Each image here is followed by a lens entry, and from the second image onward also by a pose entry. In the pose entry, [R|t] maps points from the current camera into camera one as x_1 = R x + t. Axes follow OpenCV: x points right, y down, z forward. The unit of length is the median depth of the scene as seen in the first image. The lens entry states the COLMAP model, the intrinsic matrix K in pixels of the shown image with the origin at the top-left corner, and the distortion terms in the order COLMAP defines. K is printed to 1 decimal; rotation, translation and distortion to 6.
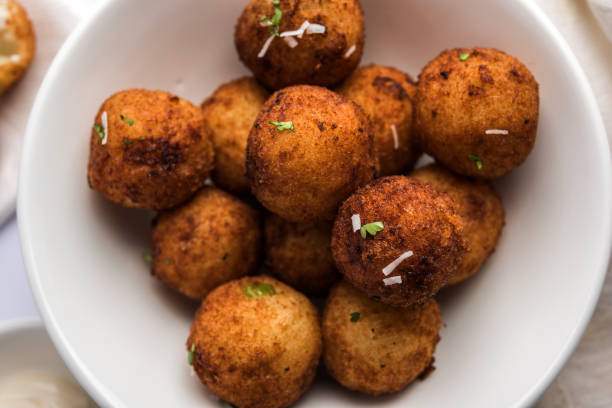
lens RADIAL K [[1102.0, 0, 306.0], [0, 1102.0, 204.0], [0, 0, 1]] dist [-0.015400, 0.116730]
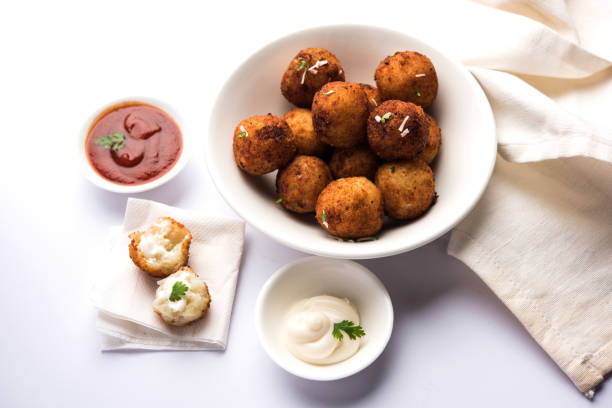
lens RADIAL K [[1102.0, 0, 306.0], [0, 1102.0, 204.0], [0, 0, 1]] dist [-0.015400, 0.116730]
pose [[0.930125, -0.296900, 0.216143, -0.558906], [0.359506, 0.856296, -0.370827, 0.845627], [-0.074984, 0.422620, 0.903200, -0.793546]]
